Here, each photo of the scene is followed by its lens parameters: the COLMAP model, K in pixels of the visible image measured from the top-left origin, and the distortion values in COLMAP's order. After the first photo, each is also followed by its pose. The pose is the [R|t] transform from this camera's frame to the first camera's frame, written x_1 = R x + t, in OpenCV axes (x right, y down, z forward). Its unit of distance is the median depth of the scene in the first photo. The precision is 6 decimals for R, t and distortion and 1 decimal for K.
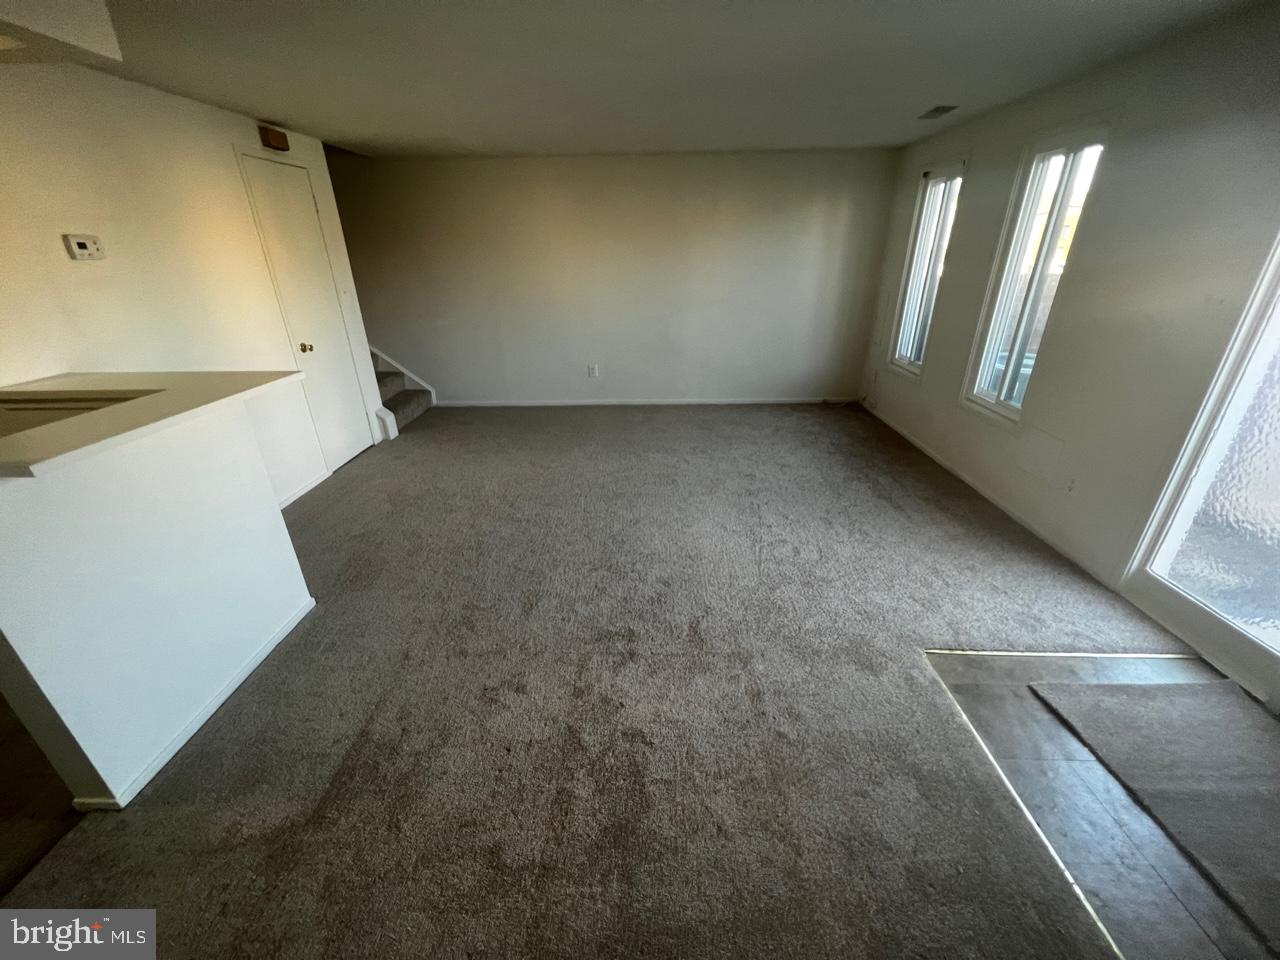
lens RADIAL K [[514.0, 0, 636.9], [0, 514.0, 481.3], [0, 0, 1]] dist [0.001631, -0.000222]
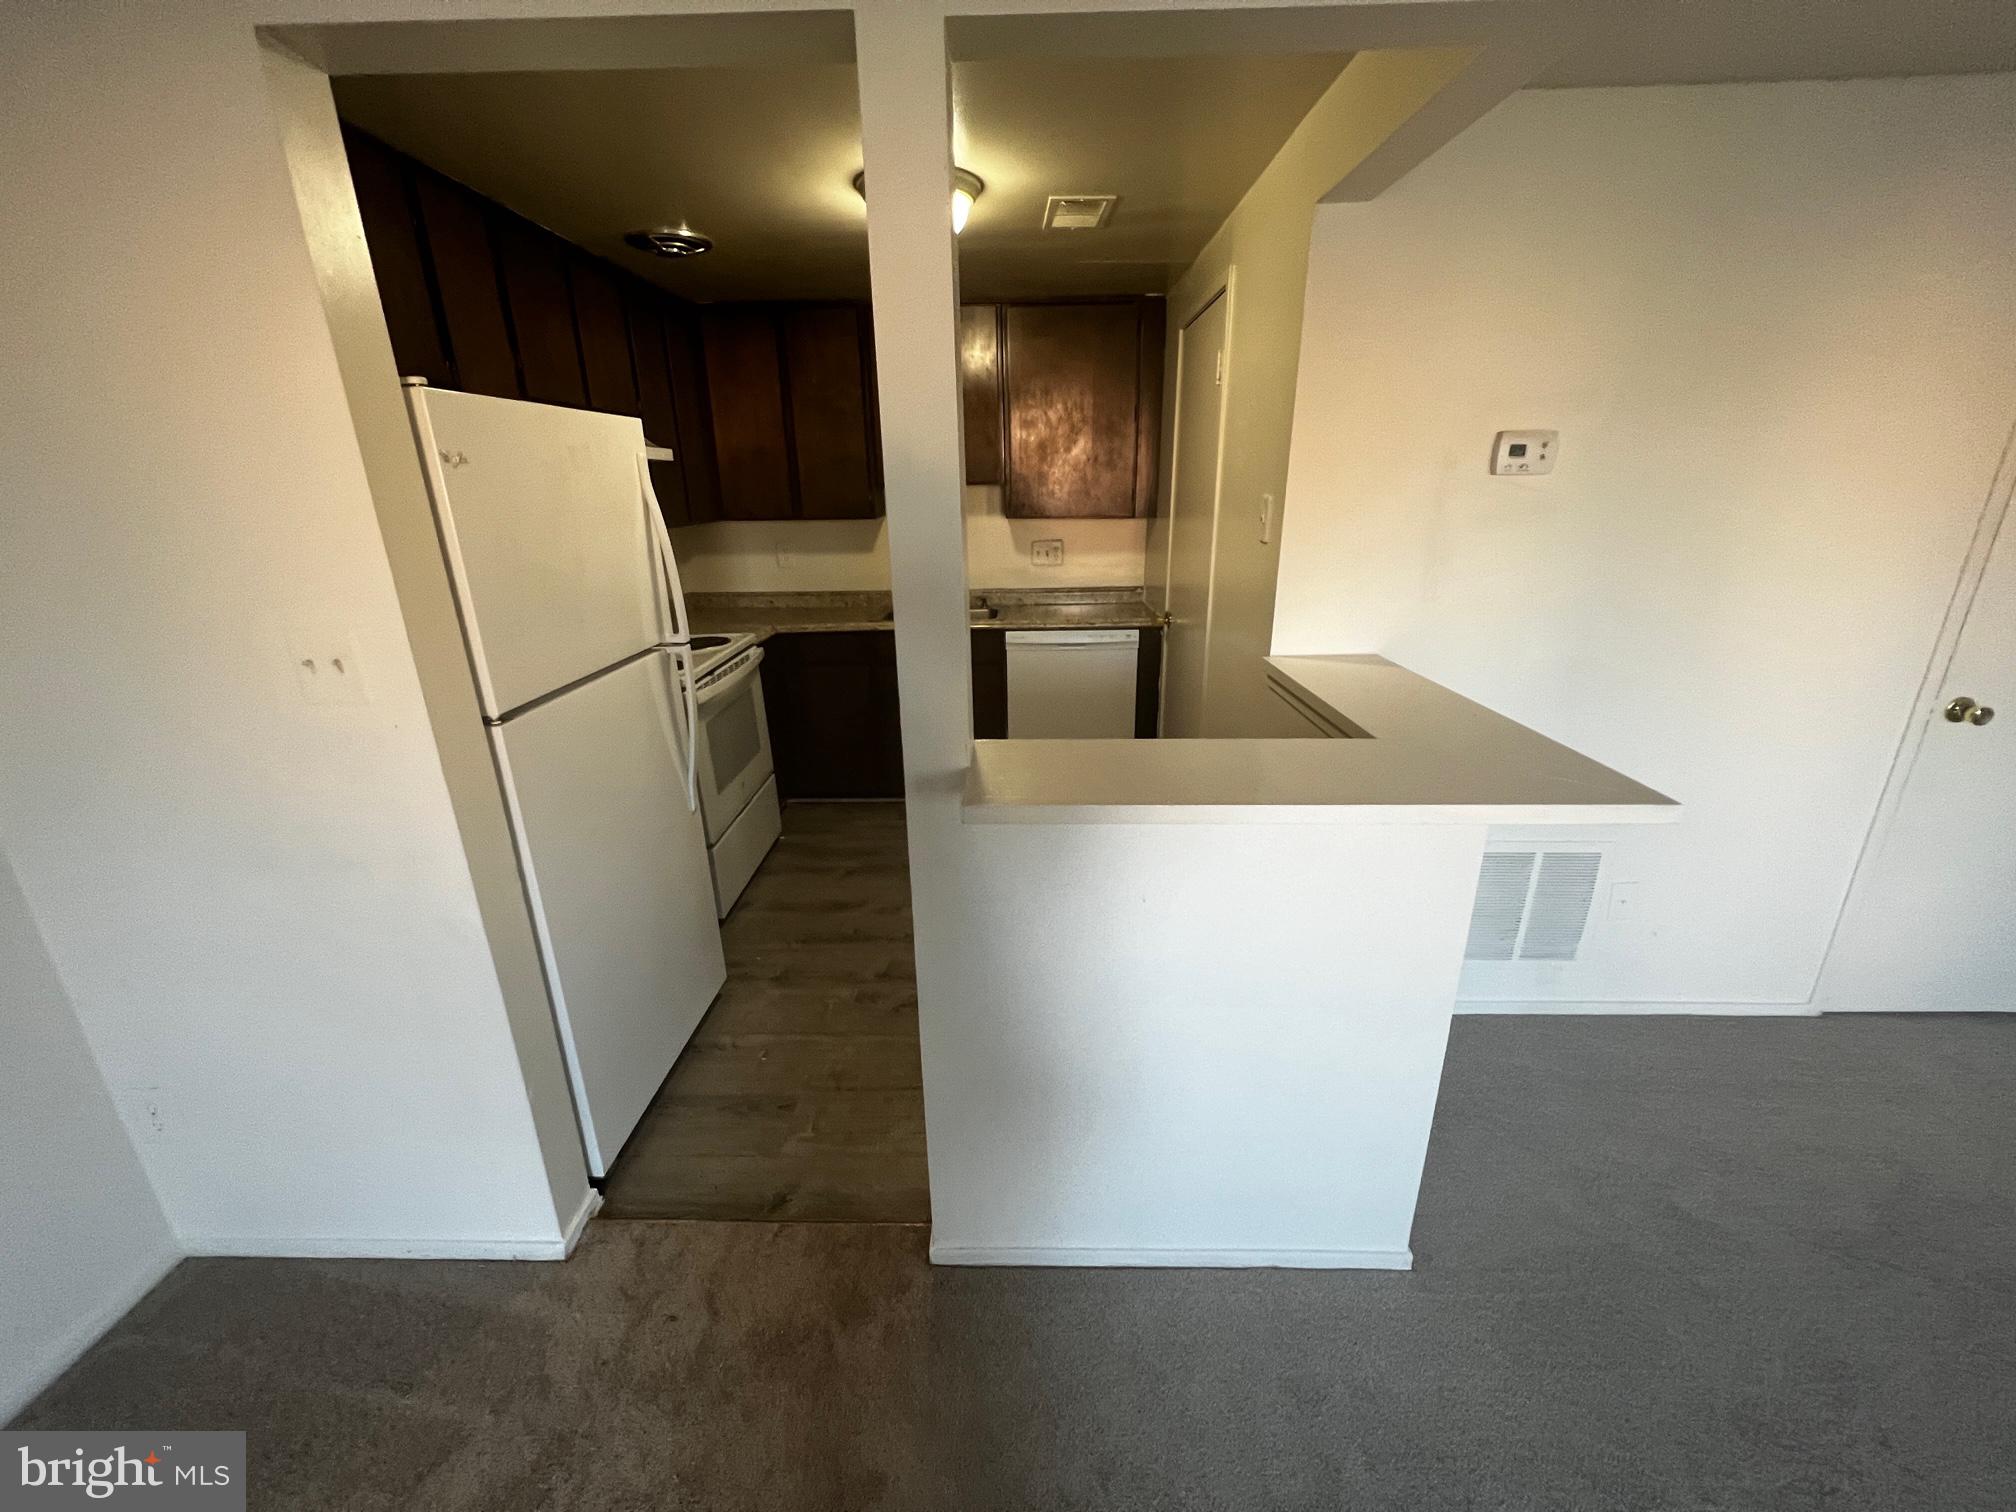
lens RADIAL K [[809.5, 0, 1007.9], [0, 809.5, 753.2], [0, 0, 1]] dist [0.001631, -0.000222]
pose [[0.013491, 0.344695, -0.938618, -0.168005], [-0.398936, 0.862612, 0.311049, -0.227762], [0.916880, 0.370252, 0.149149, 0.486624]]
